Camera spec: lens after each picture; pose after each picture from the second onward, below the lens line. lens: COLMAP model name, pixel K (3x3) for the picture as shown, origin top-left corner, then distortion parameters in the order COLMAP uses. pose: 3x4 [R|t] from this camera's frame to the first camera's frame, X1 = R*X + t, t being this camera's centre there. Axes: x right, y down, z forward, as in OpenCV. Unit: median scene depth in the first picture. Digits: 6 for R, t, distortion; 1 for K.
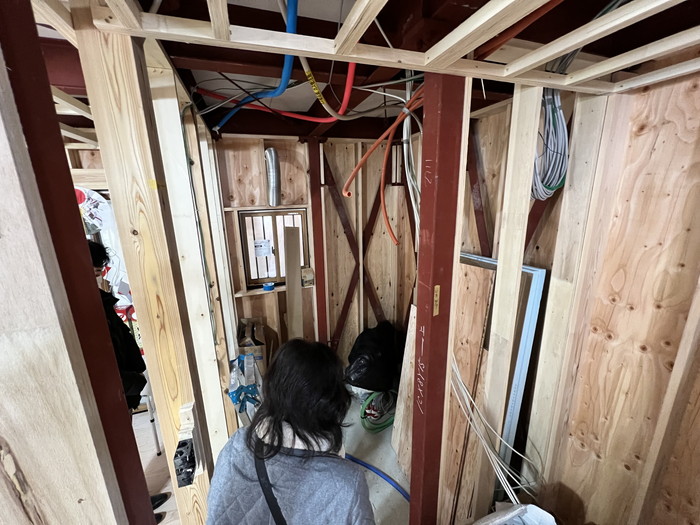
lens RADIAL K [[283.7, 0, 345.8], [0, 283.7, 263.6], [0, 0, 1]] dist [0.001969, 0.000173]
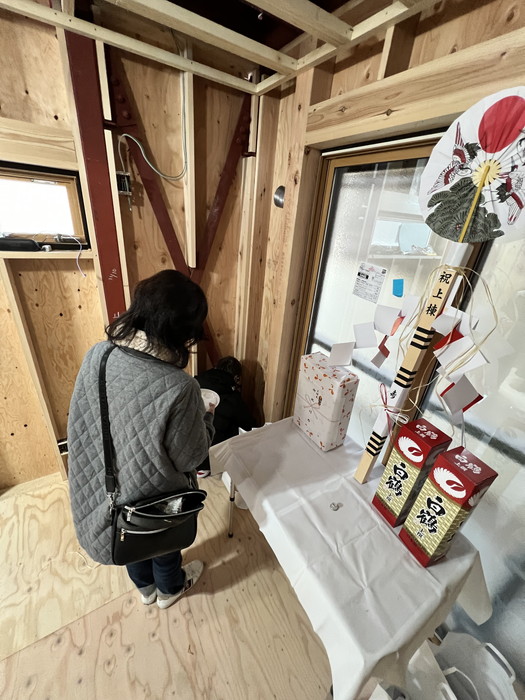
lens RADIAL K [[283.7, 0, 258.8], [0, 283.7, 344.3], [0, 0, 1]] dist [0.001969, 0.000173]
pose [[0.229662, 0.448431, -0.863809, -0.690714], [-0.318369, 0.873318, 0.368723, -0.038822], [0.919726, 0.190328, 0.343334, 0.763994]]
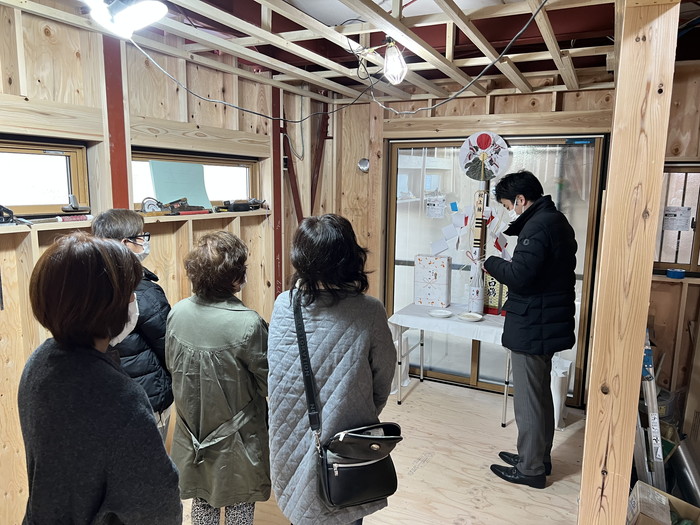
lens RADIAL K [[530.2, 0, 351.5], [0, 530.2, 264.7], [0, 0, 1]] dist [0.032922, -0.020648]
pose [[0.709507, 0.145526, -0.689509, 0.095218], [-0.201867, 0.979412, -0.001009, 0.335867], [0.675167, 0.139905, 0.724277, -0.726774]]
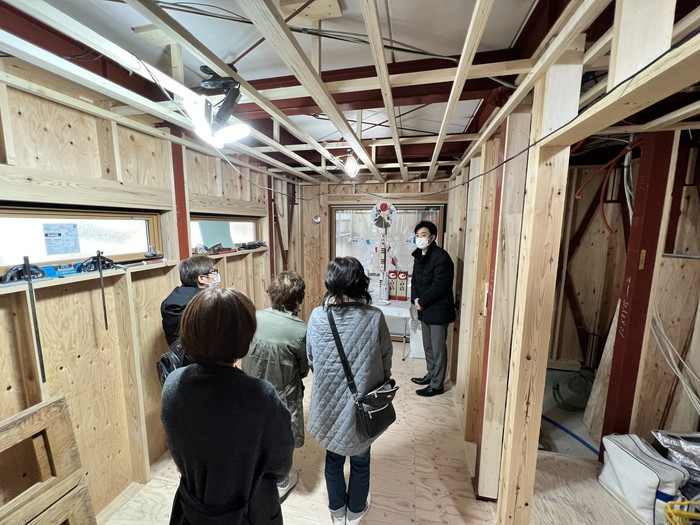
lens RADIAL K [[283.7, 0, 347.4], [0, 283.7, 262.7], [0, 0, 1]] dist [0.001969, 0.000173]
pose [[0.847494, 0.103415, -0.520634, -0.165727], [-0.155083, 0.986282, -0.056538, 0.313131], [0.507645, 0.128658, 0.851906, -0.783686]]
